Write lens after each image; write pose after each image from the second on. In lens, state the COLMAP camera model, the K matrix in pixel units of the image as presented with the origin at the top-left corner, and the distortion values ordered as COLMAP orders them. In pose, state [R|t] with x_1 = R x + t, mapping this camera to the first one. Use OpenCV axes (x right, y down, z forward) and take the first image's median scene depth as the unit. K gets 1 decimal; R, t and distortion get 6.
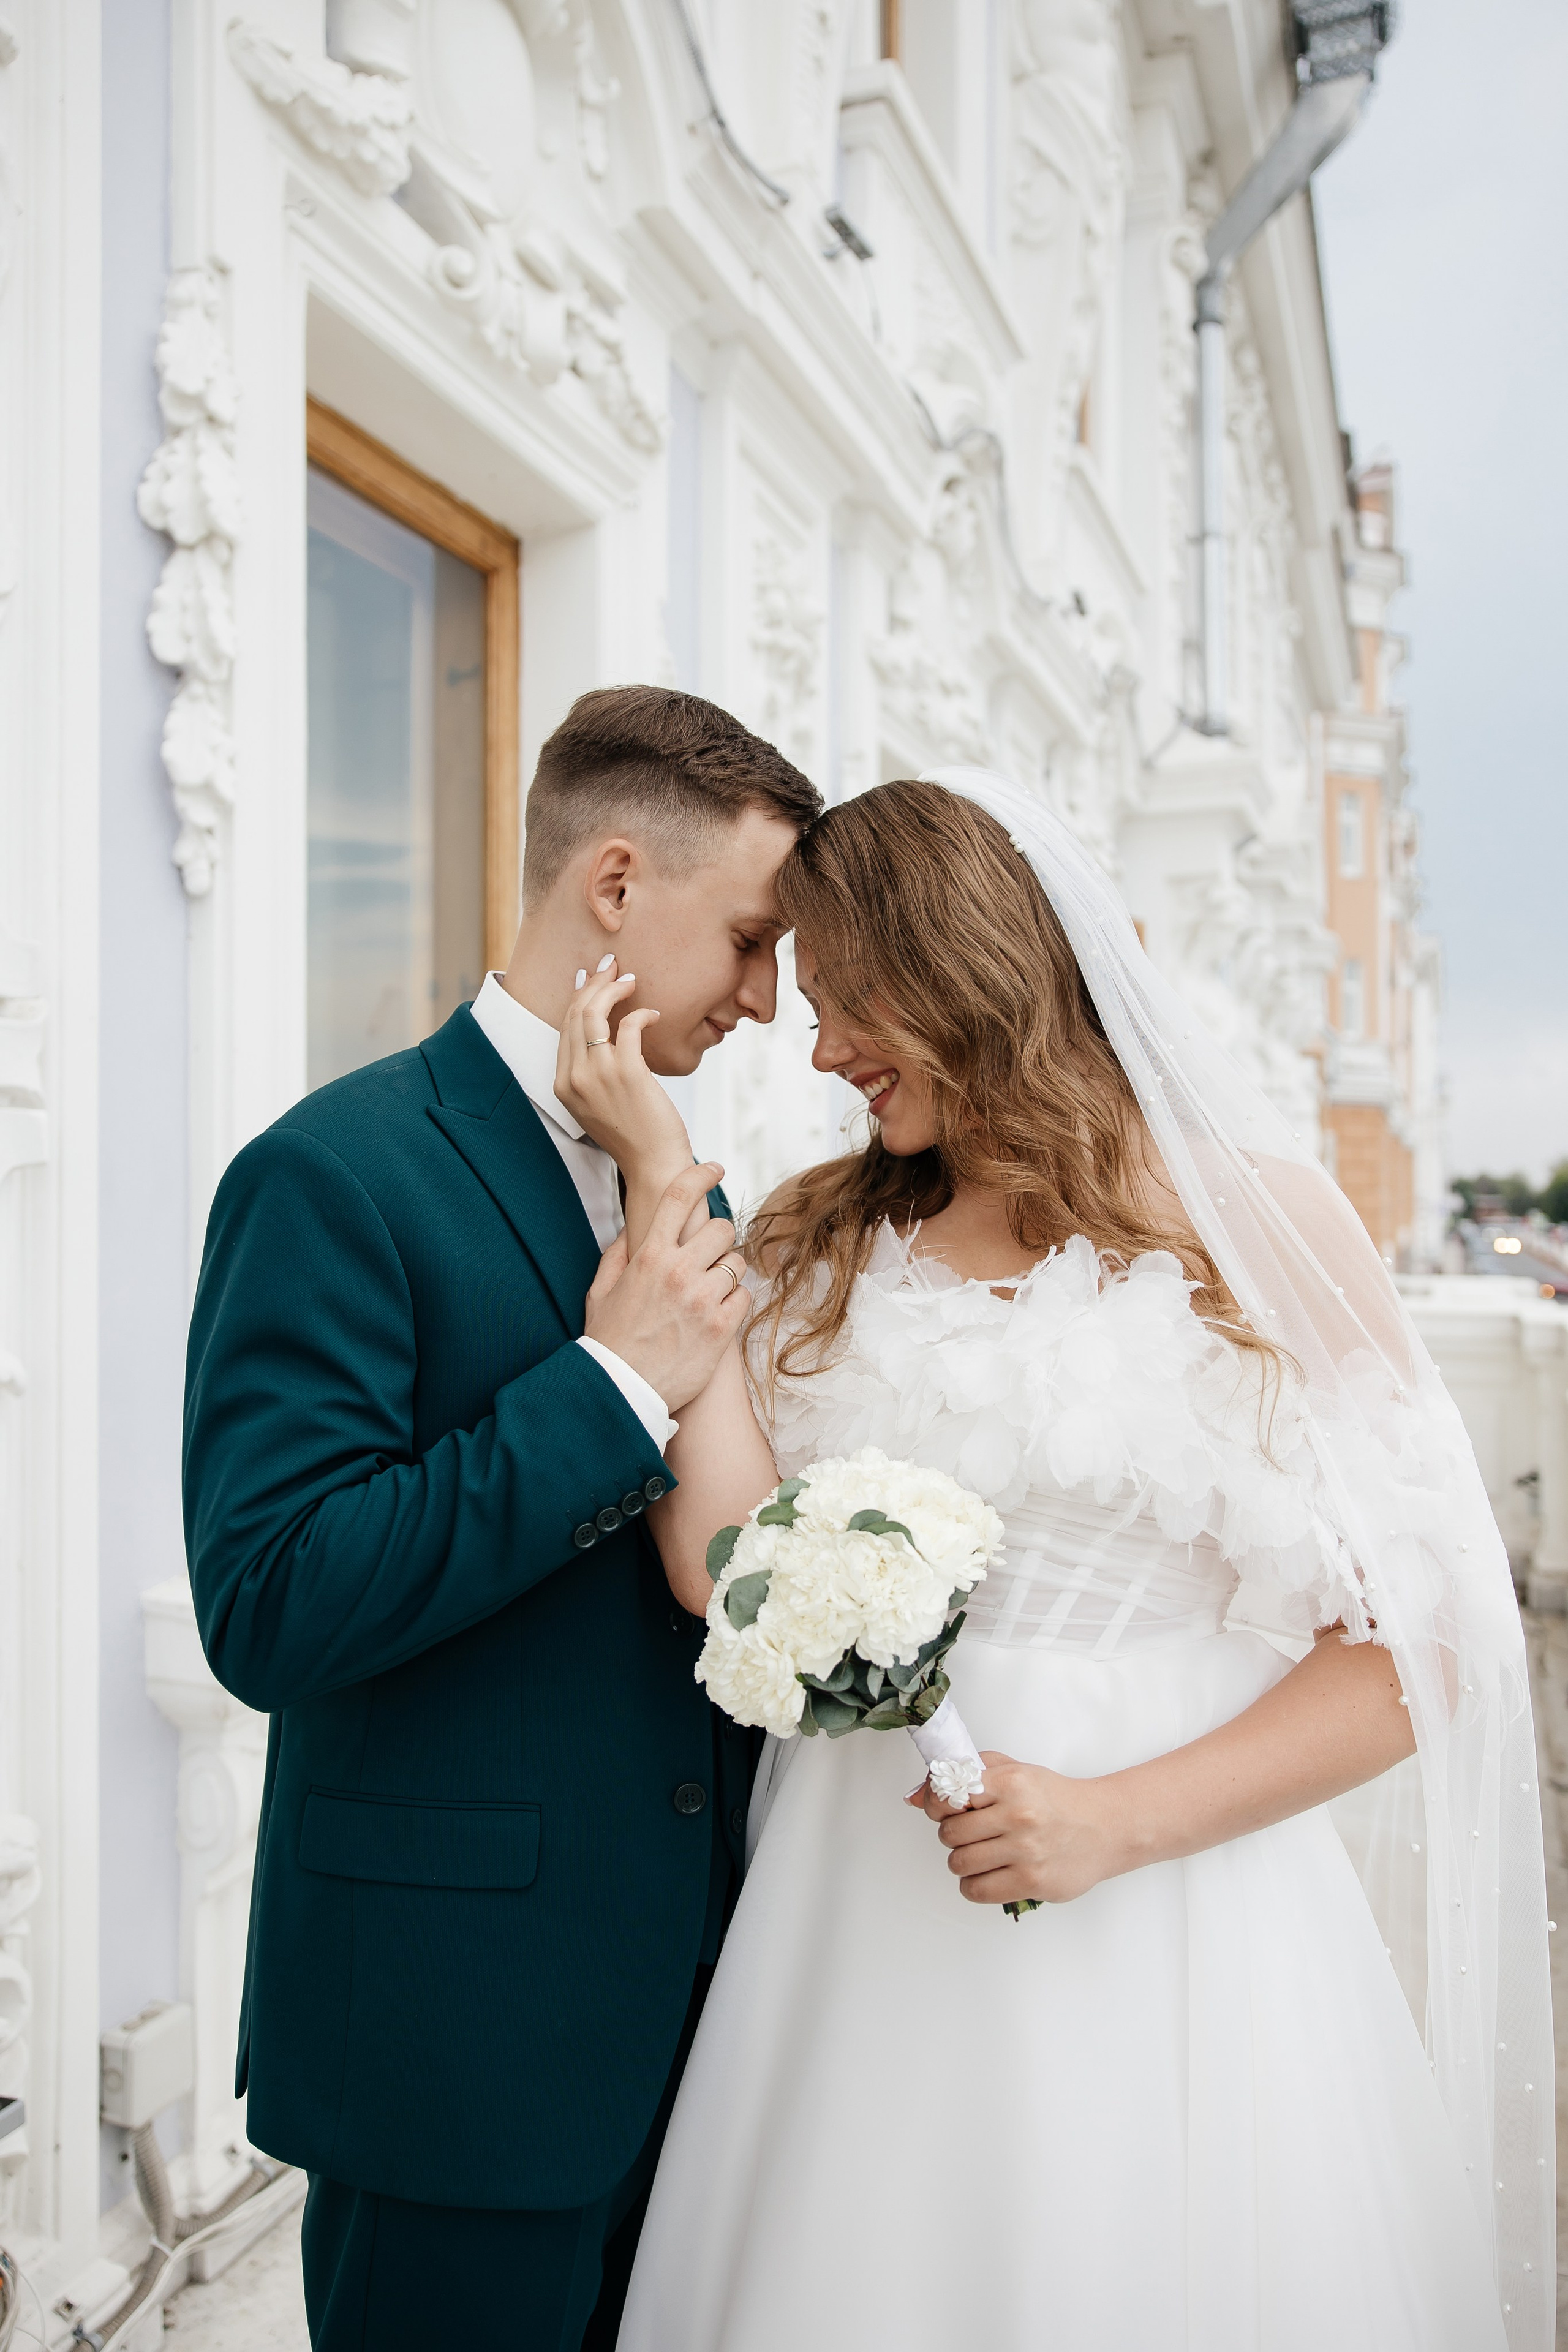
lens RADIAL K [[1738.2, 0, 784.0], [0, 1738.2, 1176.0], [0, 0, 1]] dist [-0.003096, 0.007279]
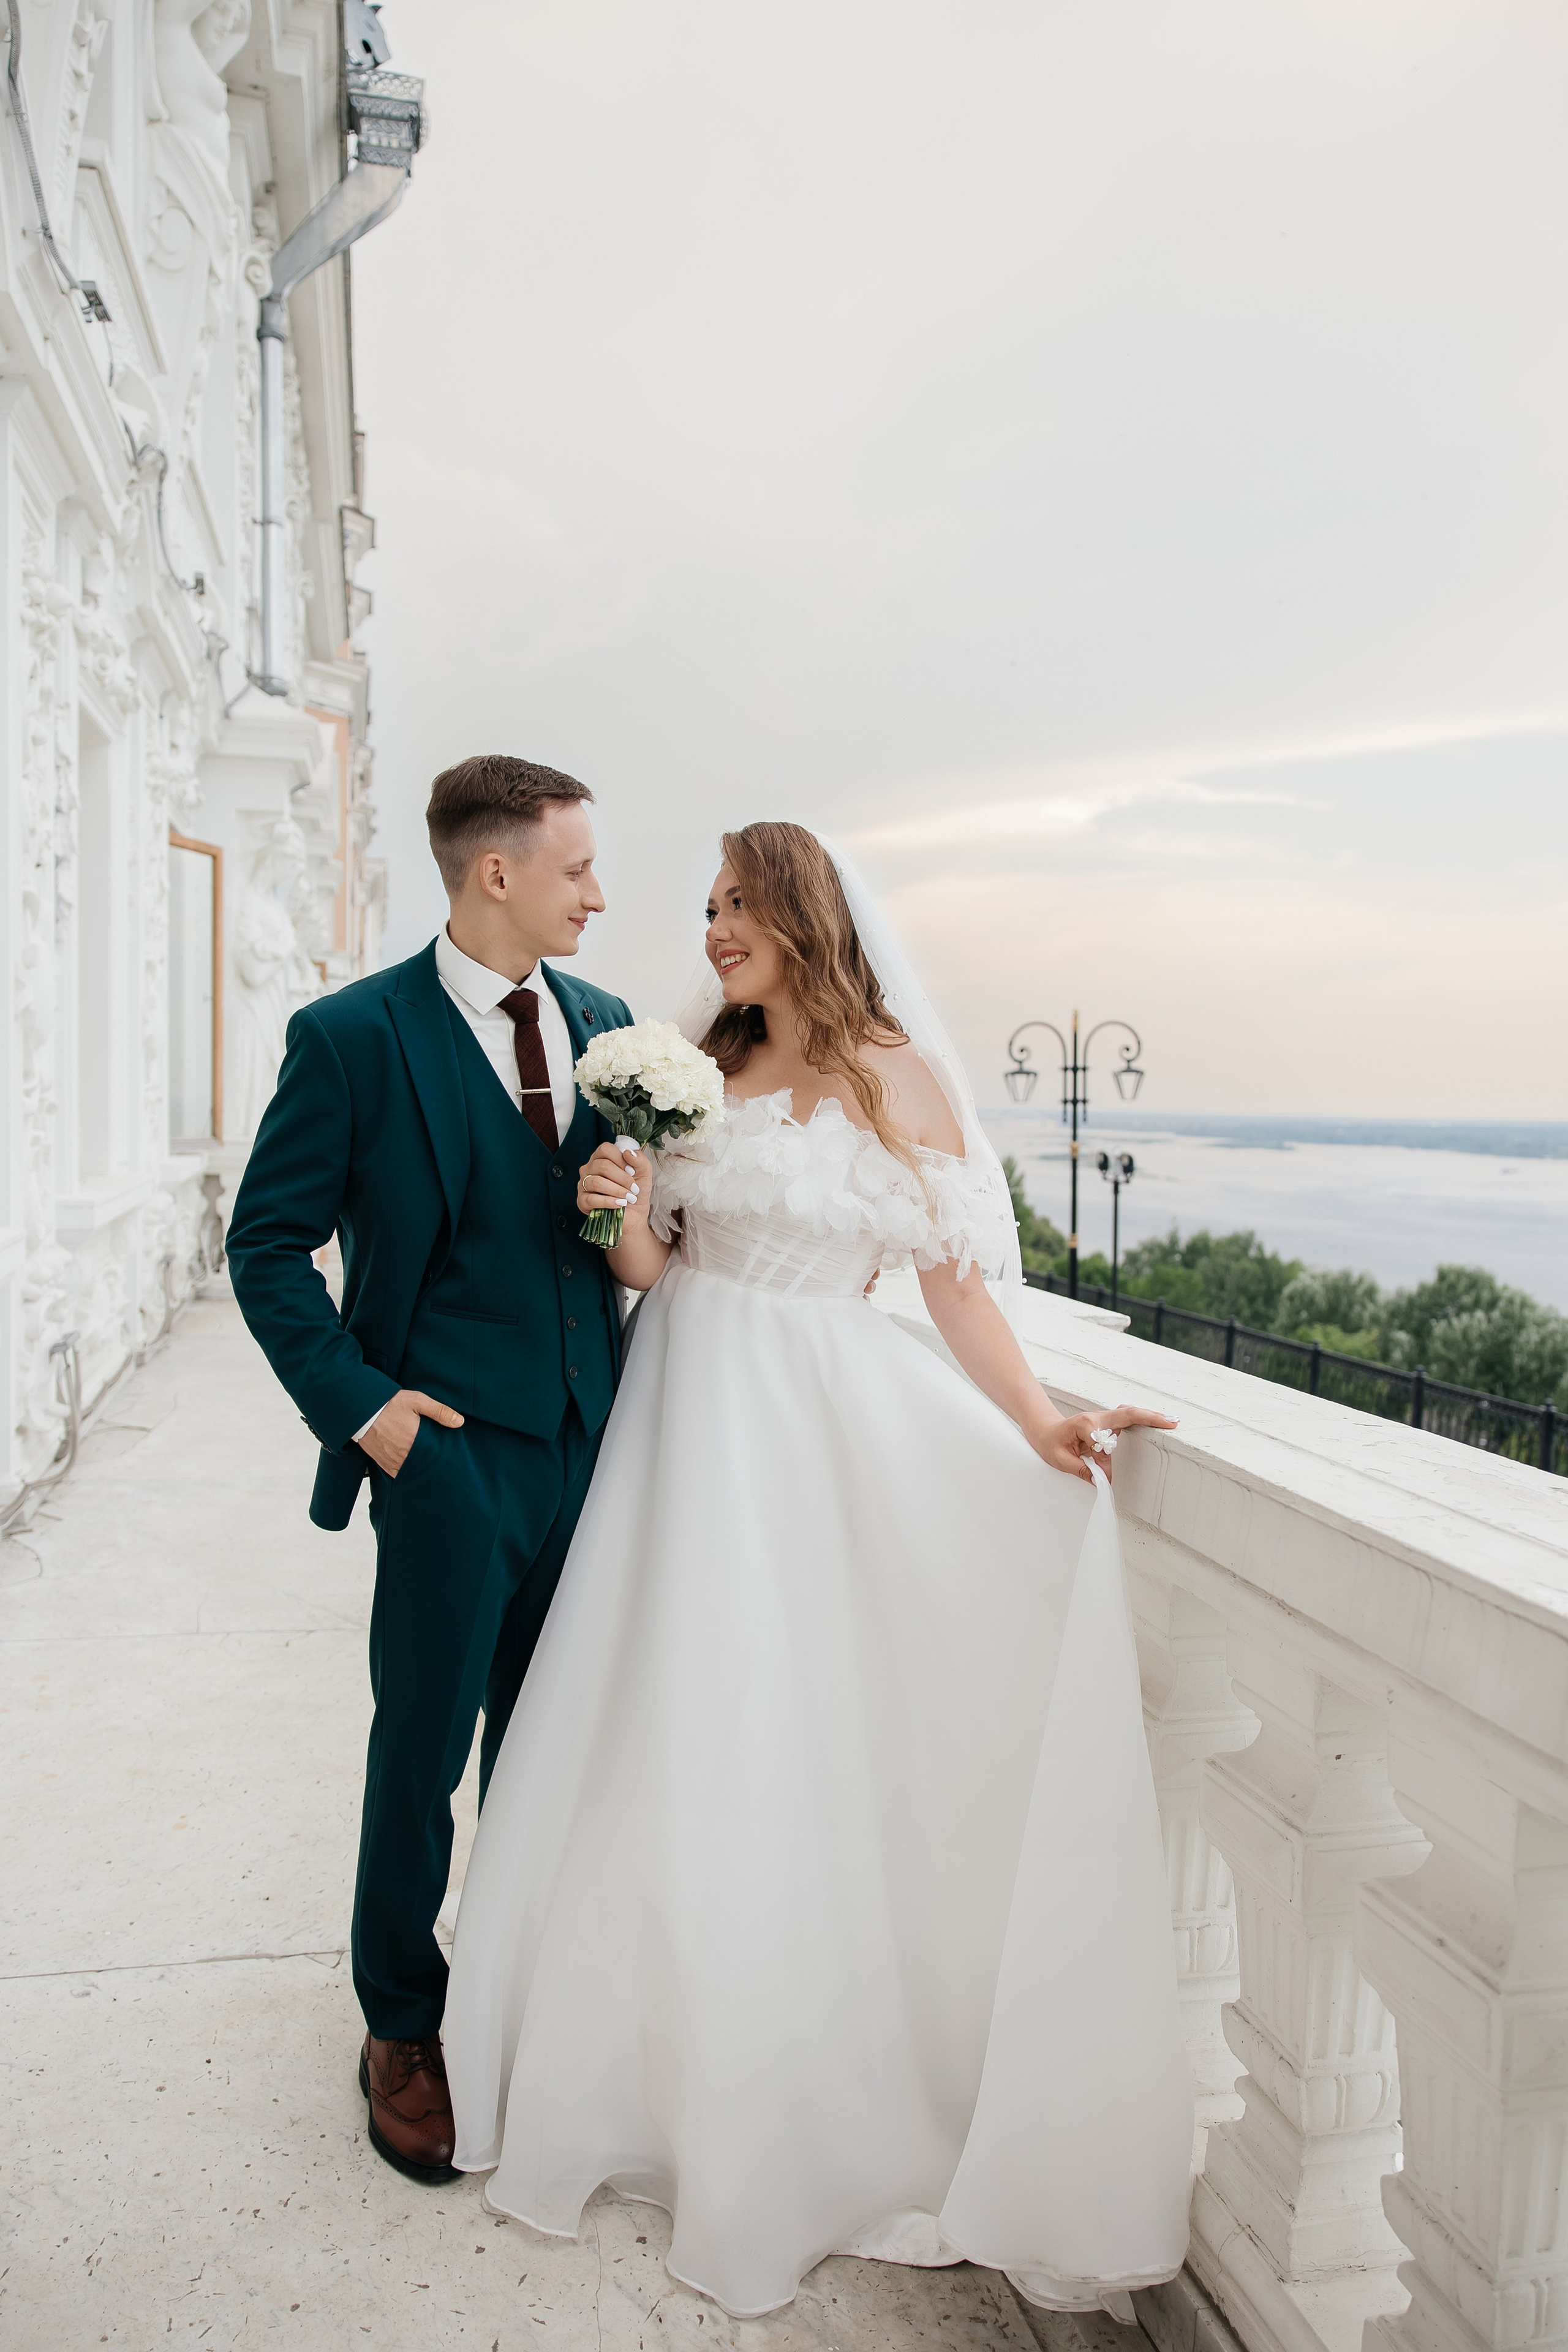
lens RADIAL K [[1636.9, 0, 781.5], [0, 1636.9, 1188.3], [0, 0, 1]] dist [0.018543, 0.000174]
pose [[0.819811, -0.011560, 0.572517, -0.120934], [-0.028446, 0.997740, 0.060877, 0.009122], [-0.571927, -0.066194, 0.817630, -0.154613]]
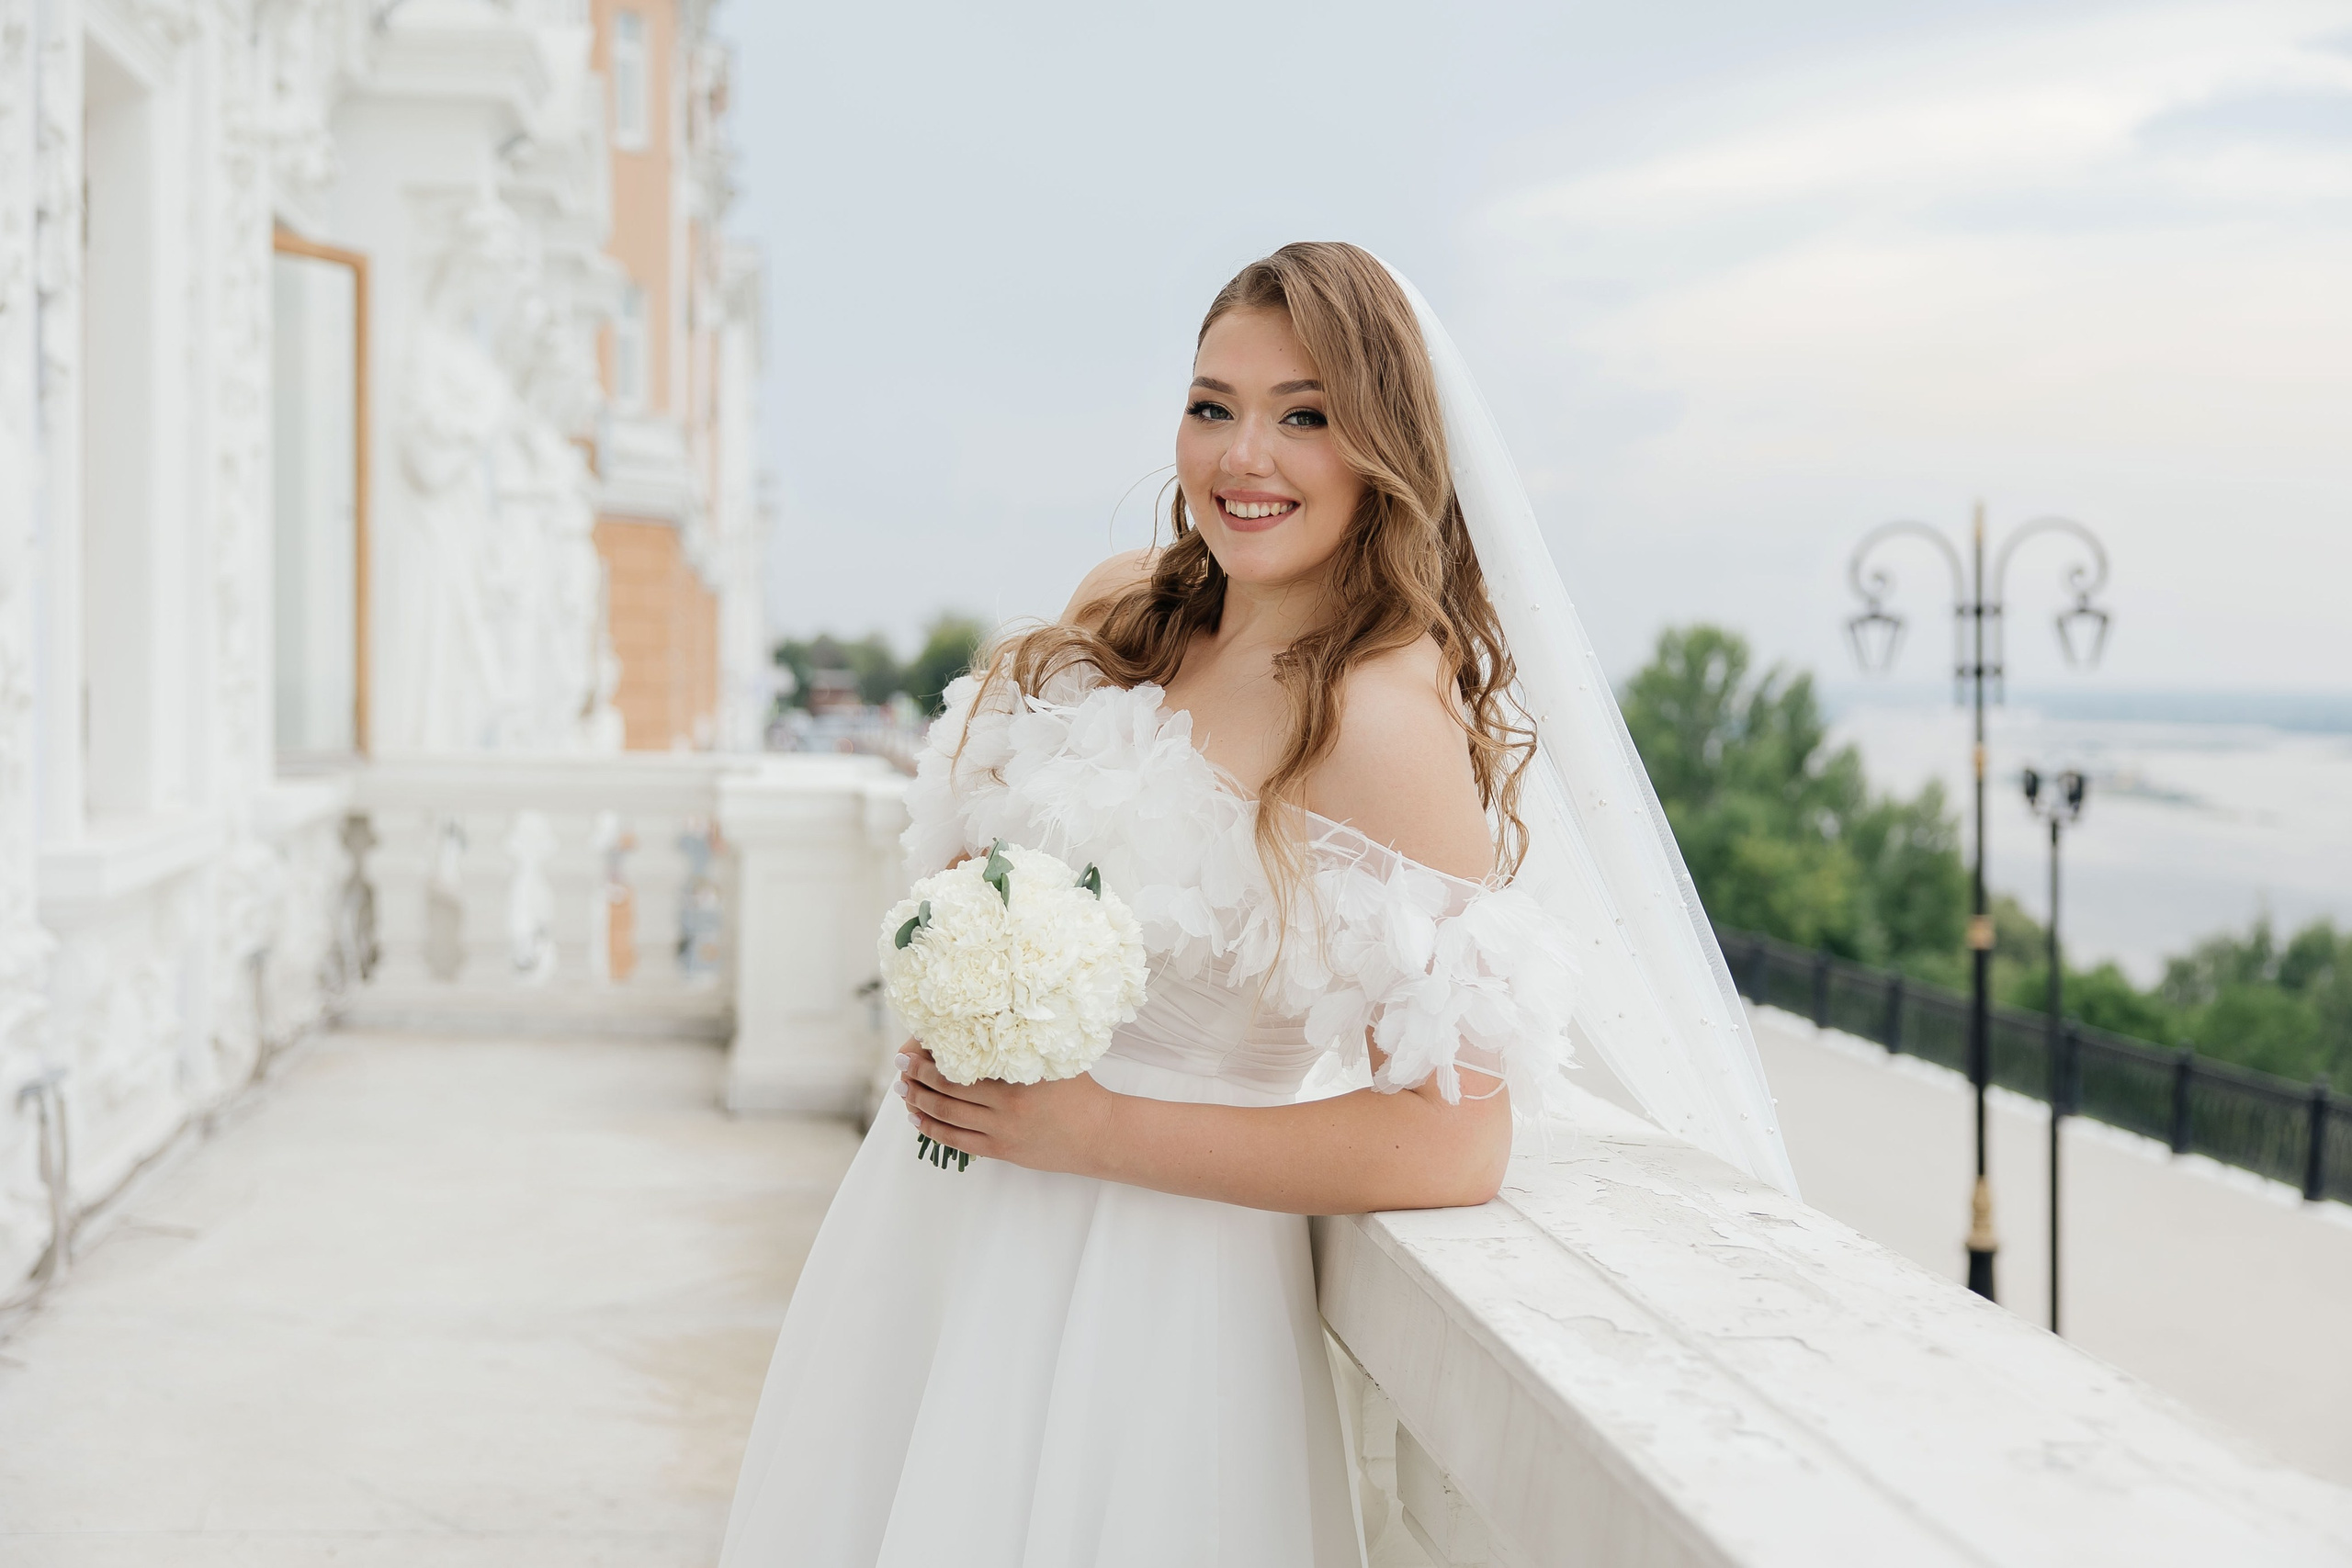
lens RADIAL K [[3110.1, 0, 1209.8], [0, 3110.1, 798.0], [0, 0, 1]] dist [0.001962, 0.020452]
pose [[0.874684, -0.008713, 0.484615, -0.101041], [-0.016888, 0.998684, 0.048436, 0.007309], [-0.484399, -0.050550, 0.873385, -0.253028]]
